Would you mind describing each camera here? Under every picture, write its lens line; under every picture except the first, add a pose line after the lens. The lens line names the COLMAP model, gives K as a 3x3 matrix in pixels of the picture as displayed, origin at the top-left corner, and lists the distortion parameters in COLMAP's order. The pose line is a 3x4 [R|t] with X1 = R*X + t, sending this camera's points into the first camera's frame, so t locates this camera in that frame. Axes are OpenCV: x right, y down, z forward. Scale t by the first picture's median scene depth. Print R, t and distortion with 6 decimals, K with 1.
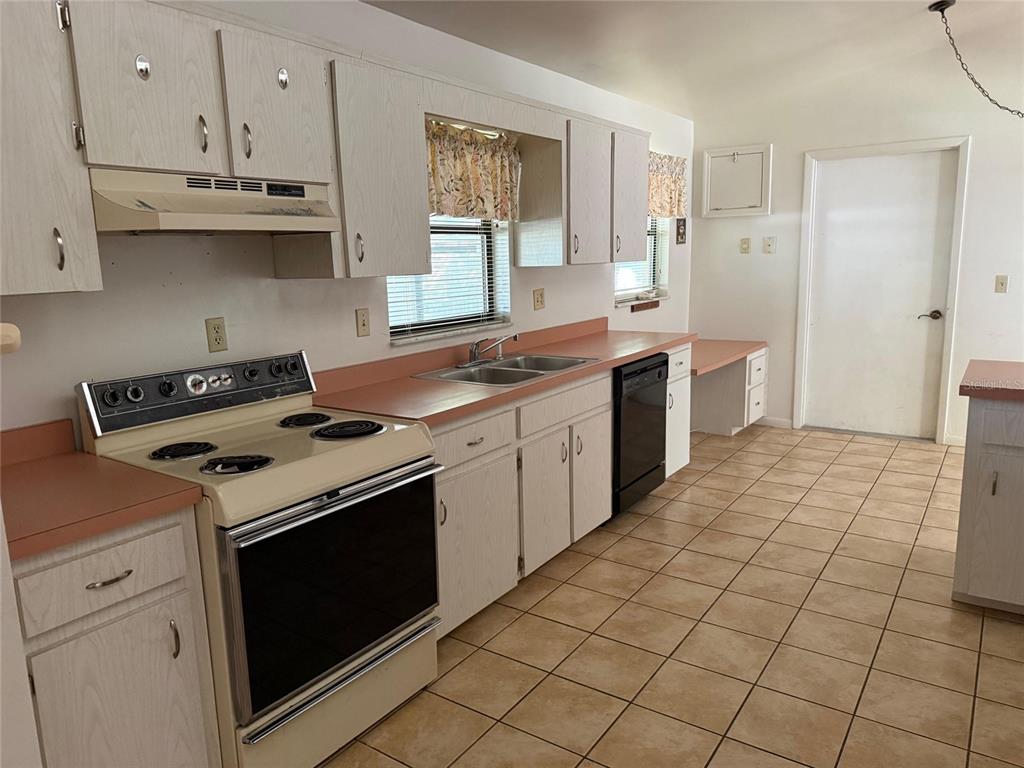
lens RADIAL K [[723.1, 0, 512.0], [0, 723.1, 384.0], [0, 0, 1]] dist [0.000189, -0.005255]
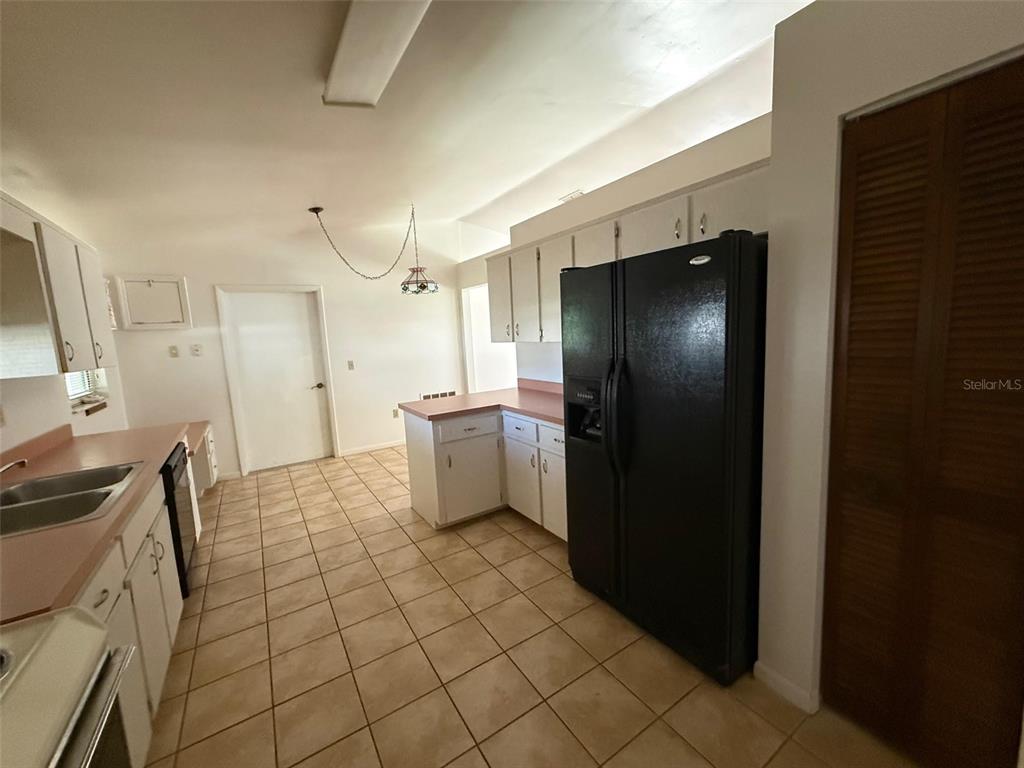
lens RADIAL K [[408.8, 0, 512.0], [0, 408.8, 384.0], [0, 0, 1]] dist [-0.001535, -0.000346]
pose [[0.386845, -0.111108, 0.915427, -0.144405], [0.208229, 0.977599, 0.030660, -0.036889], [-0.898327, 0.178757, 0.401316, 0.209811]]
